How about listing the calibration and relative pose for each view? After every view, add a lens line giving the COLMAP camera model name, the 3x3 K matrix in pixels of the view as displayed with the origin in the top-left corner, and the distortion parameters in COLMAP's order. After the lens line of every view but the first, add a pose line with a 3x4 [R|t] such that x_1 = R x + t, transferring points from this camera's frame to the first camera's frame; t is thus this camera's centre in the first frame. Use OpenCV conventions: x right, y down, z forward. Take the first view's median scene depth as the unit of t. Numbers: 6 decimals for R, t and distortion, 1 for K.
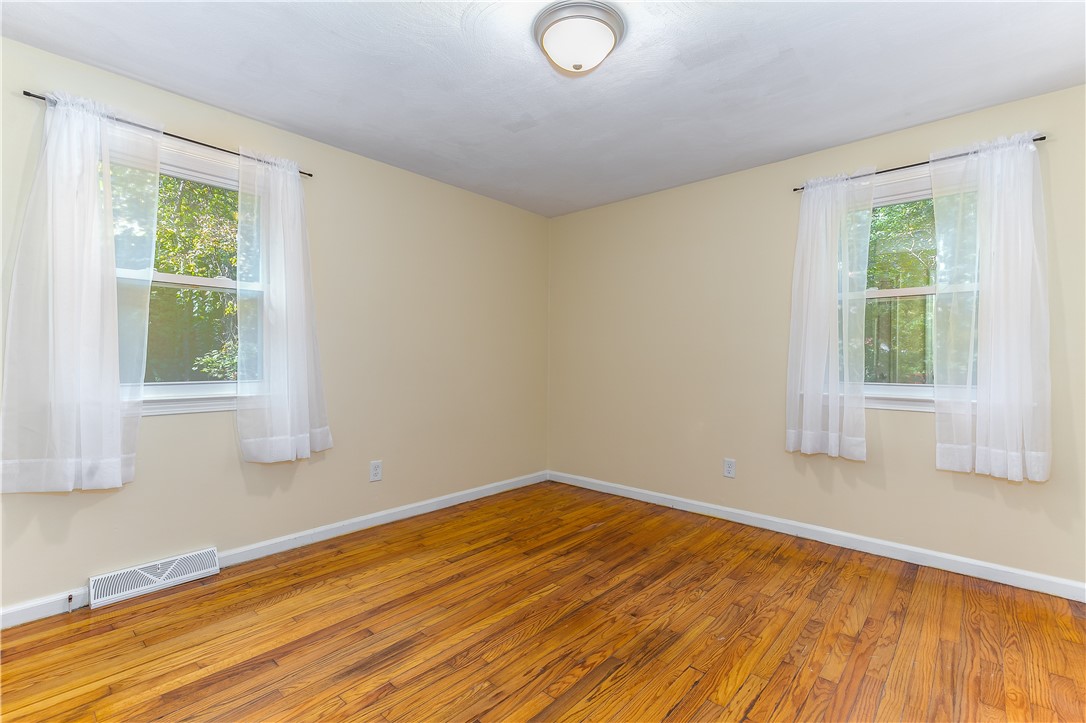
lens RADIAL K [[495.1, 0, 543.0], [0, 495.1, 361.5], [0, 0, 1]] dist [0.014299, 0.000301]
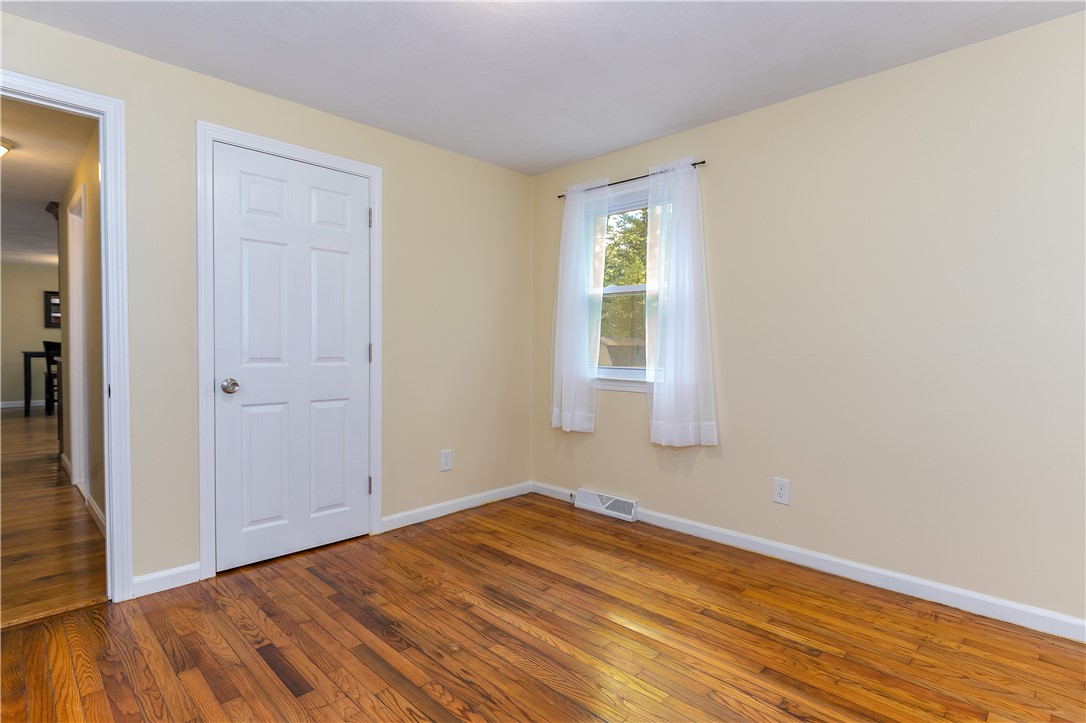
lens RADIAL K [[545.8, 0, 543.0], [0, 545.8, 361.5], [0, 0, 1]] dist [0.000656, 0.000051]
pose [[-0.042271, 0.021592, -0.998873, 0.726010], [-0.015083, 0.999639, 0.022246, -0.002637], [0.998992, 0.016007, -0.041930, 0.851450]]
